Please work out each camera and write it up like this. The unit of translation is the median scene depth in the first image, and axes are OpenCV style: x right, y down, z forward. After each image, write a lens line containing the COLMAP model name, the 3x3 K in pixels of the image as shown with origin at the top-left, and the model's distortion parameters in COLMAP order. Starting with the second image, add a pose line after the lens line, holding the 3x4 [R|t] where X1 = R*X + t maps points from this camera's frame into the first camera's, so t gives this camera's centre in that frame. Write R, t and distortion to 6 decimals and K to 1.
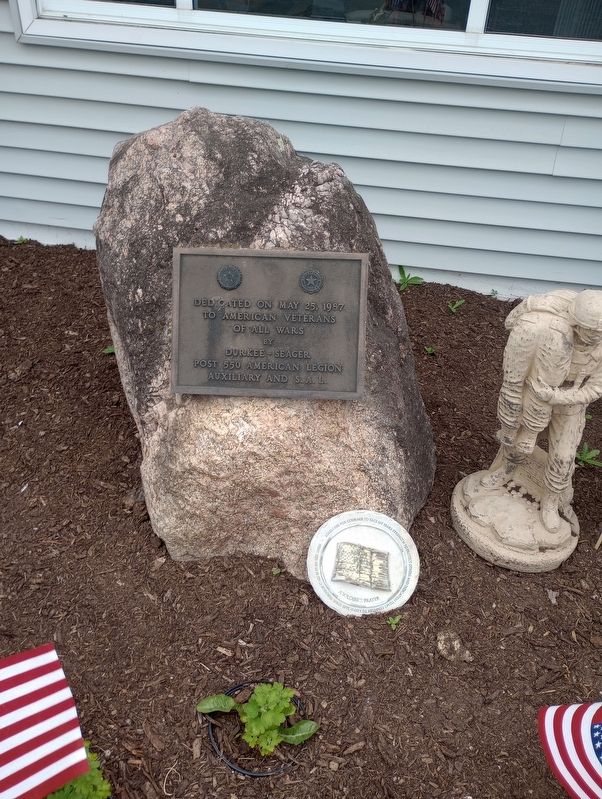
lens RADIAL K [[684.6, 0, 301.0], [0, 684.6, 399.5], [0, 0, 1]] dist [0.062952, -0.115016]
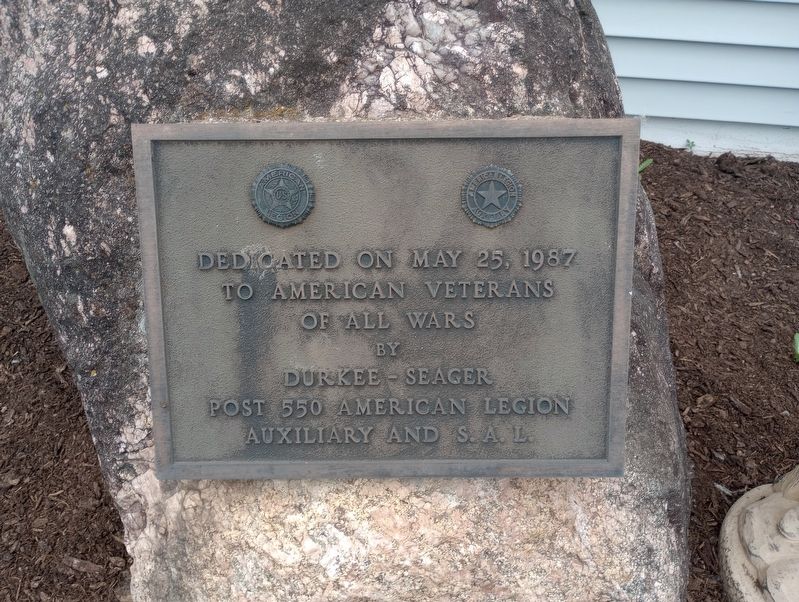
lens RADIAL K [[684.6, 0, 395.6], [0, 684.6, 296.7], [0, 0, 1]] dist [0.062952, -0.115016]
pose [[0.998791, -0.046880, 0.014803, -0.047198], [0.045391, 0.995036, 0.088560, -0.148770], [-0.018881, -0.087781, 0.995961, 0.588662]]
